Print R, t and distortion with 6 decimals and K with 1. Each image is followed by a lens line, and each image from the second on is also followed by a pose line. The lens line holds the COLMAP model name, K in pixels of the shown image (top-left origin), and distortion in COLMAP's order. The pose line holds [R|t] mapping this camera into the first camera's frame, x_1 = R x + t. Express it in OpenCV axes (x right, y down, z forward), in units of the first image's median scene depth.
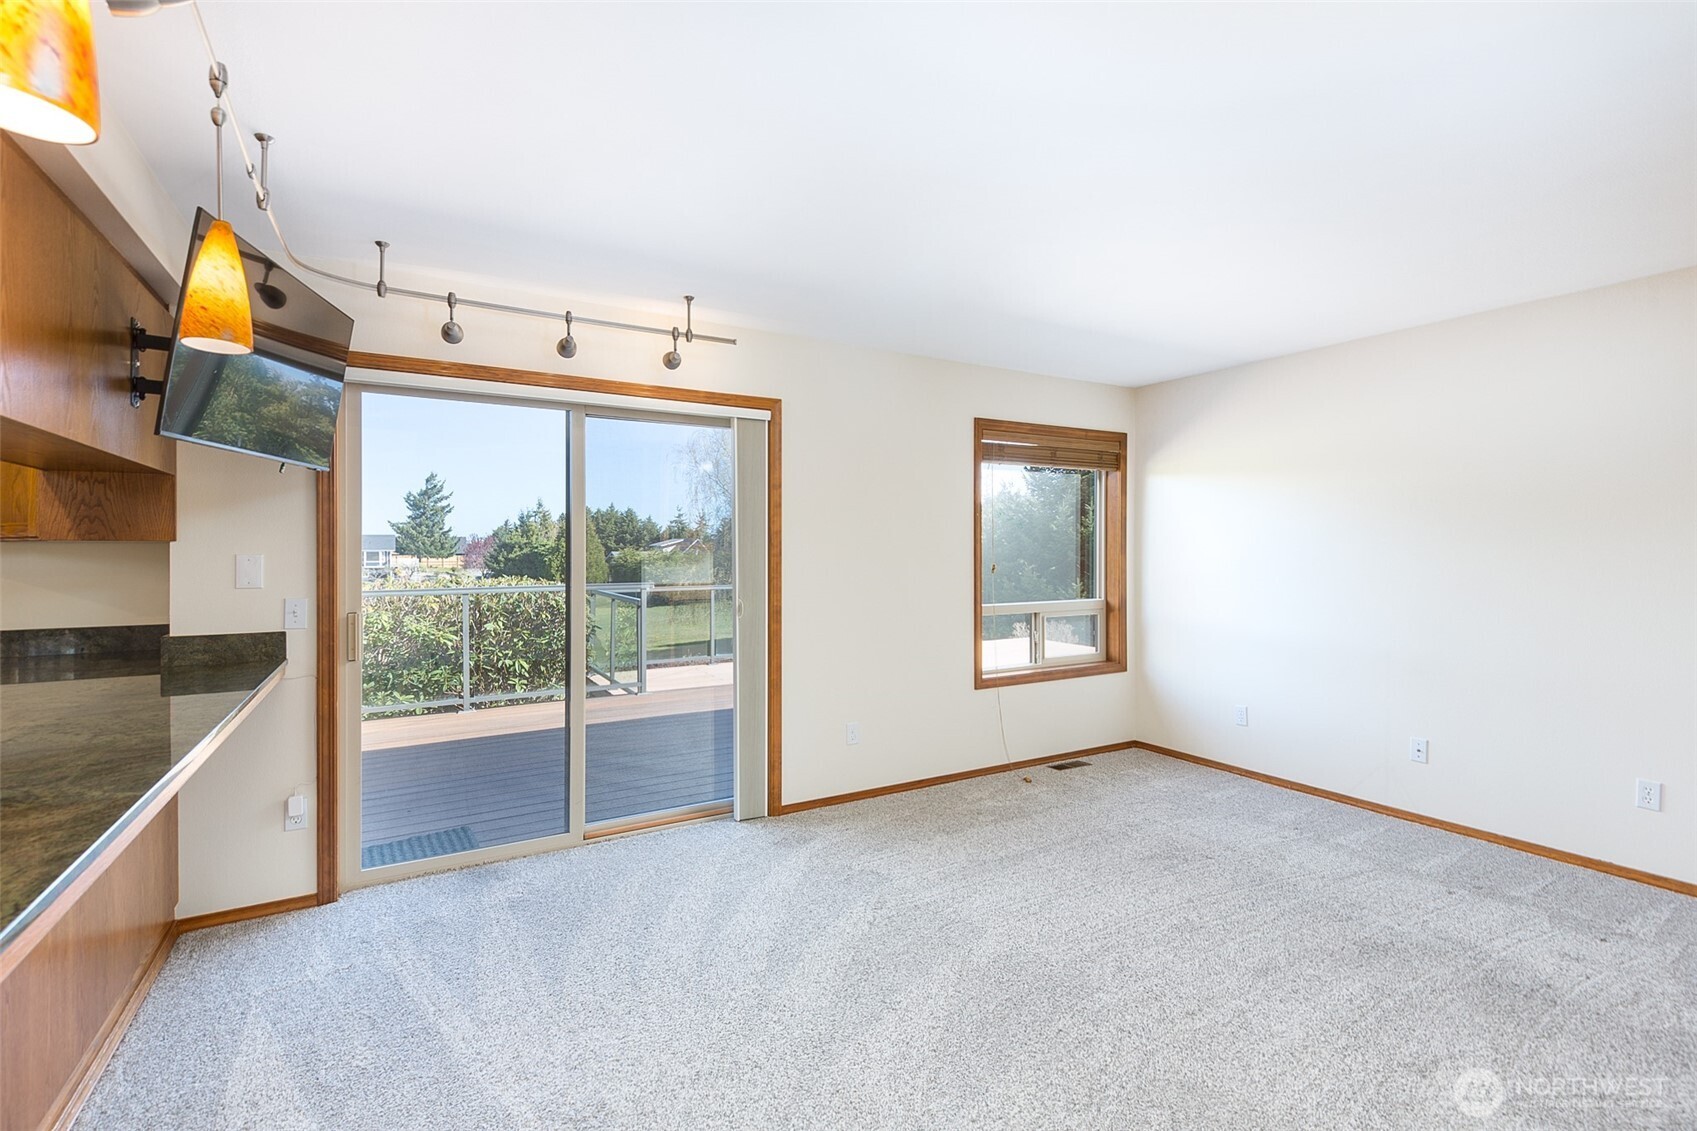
lens RADIAL K [[762.0, 0, 854.4], [0, 762.0, 556.0], [0, 0, 1]] dist [-0.003471, -0.000934]
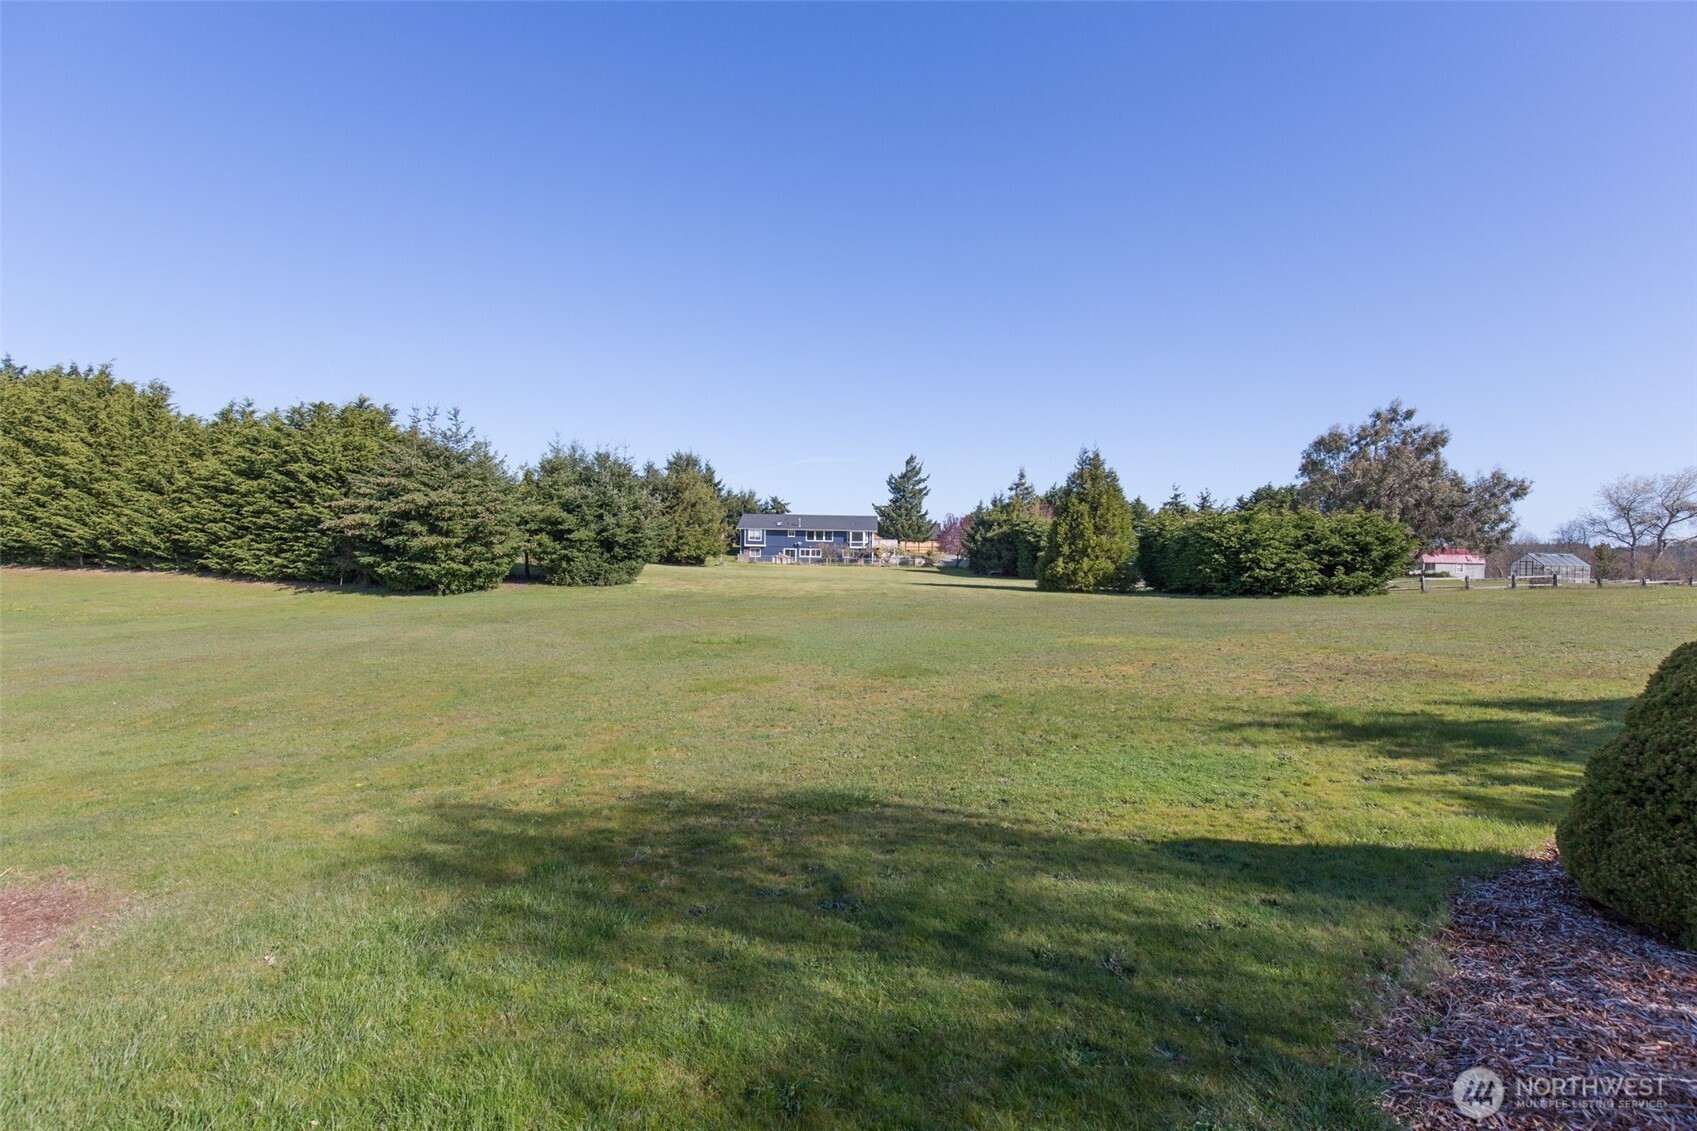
lens RADIAL K [[748.4, 0, 847.3], [0, 748.4, 569.9], [0, 0, 1]] dist [0.015728, -0.000347]
pose [[0.830387, 0.032503, -0.556239, -0.096471], [-0.022147, 0.999434, 0.025337, 0.019865], [0.556747, -0.008721, 0.830636, 0.176777]]
